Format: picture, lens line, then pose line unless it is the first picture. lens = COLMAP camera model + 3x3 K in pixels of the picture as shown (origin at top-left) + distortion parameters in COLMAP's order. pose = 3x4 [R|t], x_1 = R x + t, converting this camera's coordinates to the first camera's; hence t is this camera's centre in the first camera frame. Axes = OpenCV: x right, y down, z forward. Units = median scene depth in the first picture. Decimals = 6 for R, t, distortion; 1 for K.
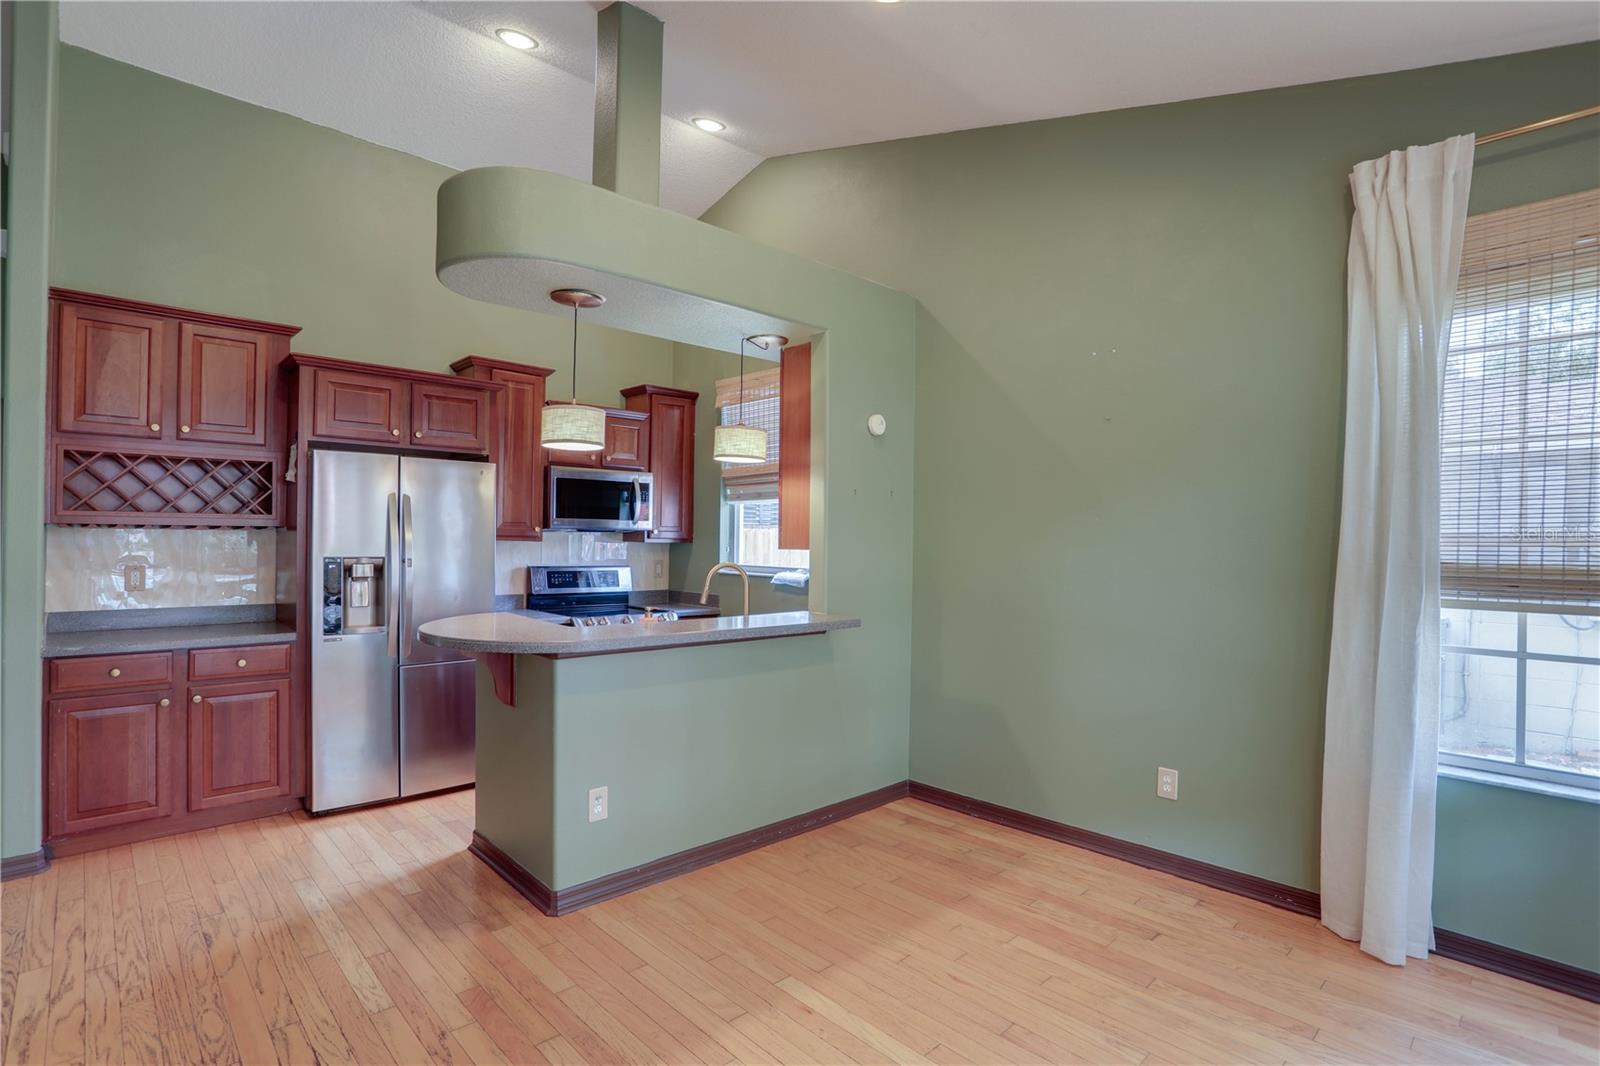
lens RADIAL K [[773.2, 0, 800.0], [0, 773.2, 533.0], [0, 0, 1]] dist [-0.083228, 0.041047]
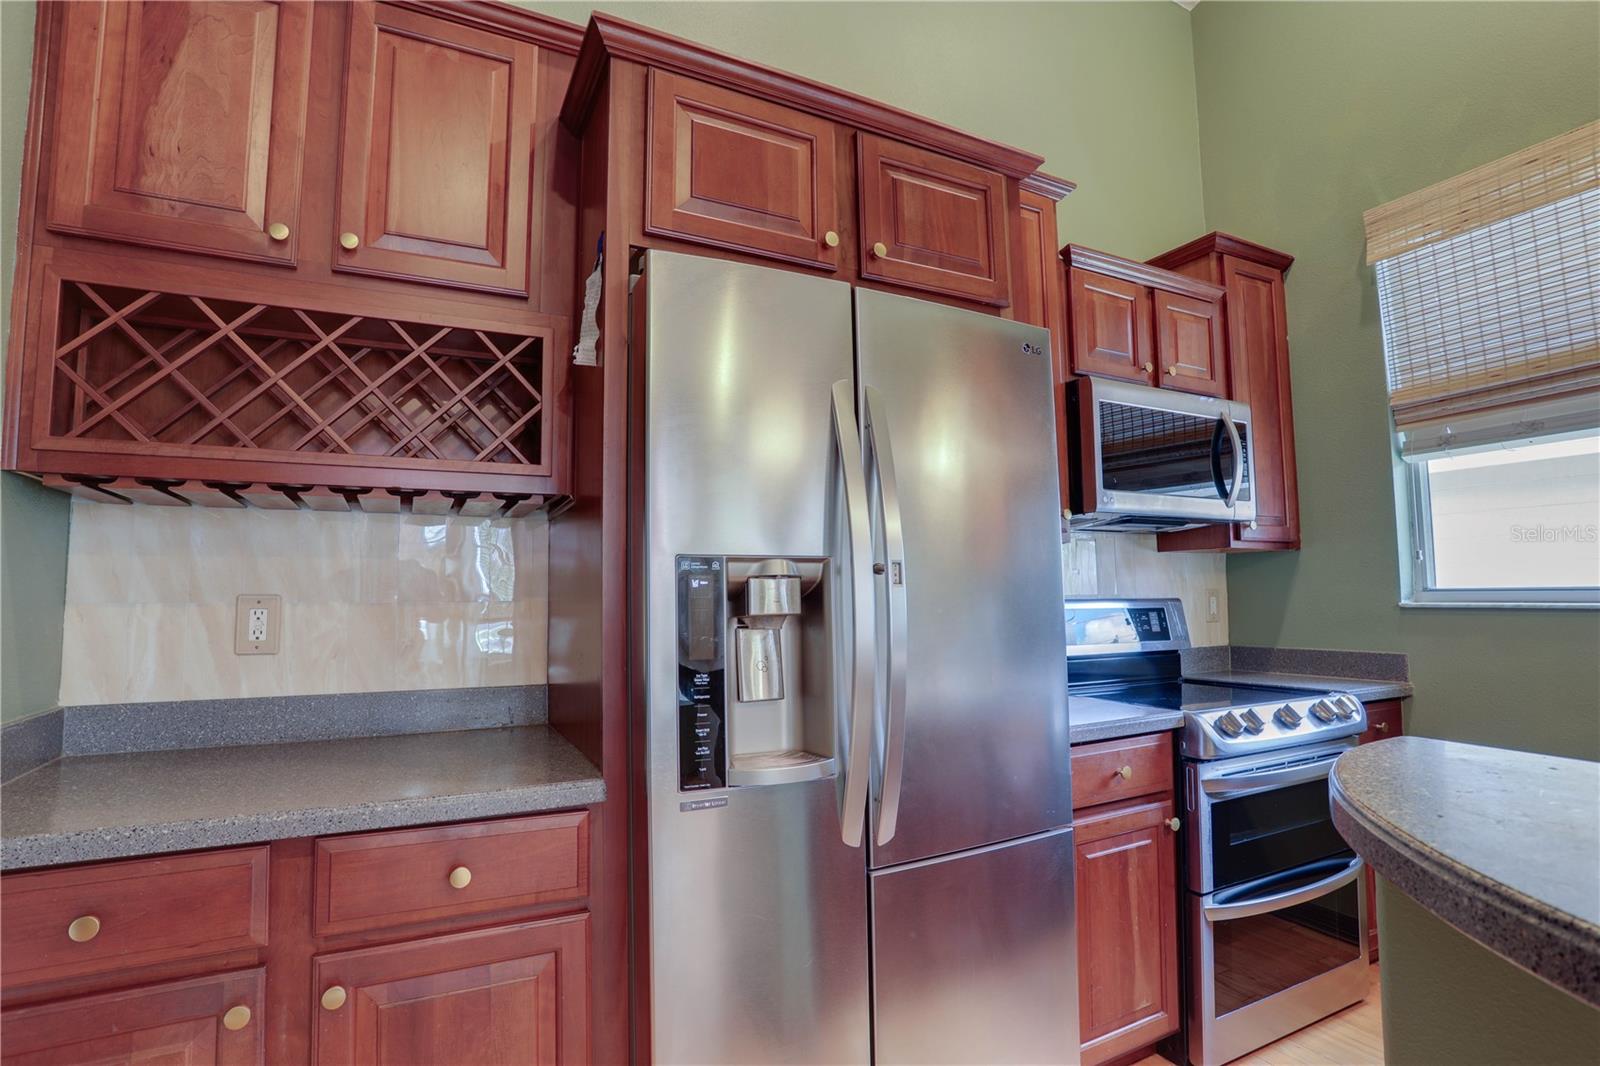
lens RADIAL K [[773.2, 0, 800.0], [0, 773.2, 533.0], [0, 0, 1]] dist [-0.083228, 0.041047]
pose [[0.959335, -0.044888, -0.278678, -0.461743], [0.023520, 0.996553, -0.079555, 0.048307], [0.281288, 0.069765, 0.957084, 0.652746]]
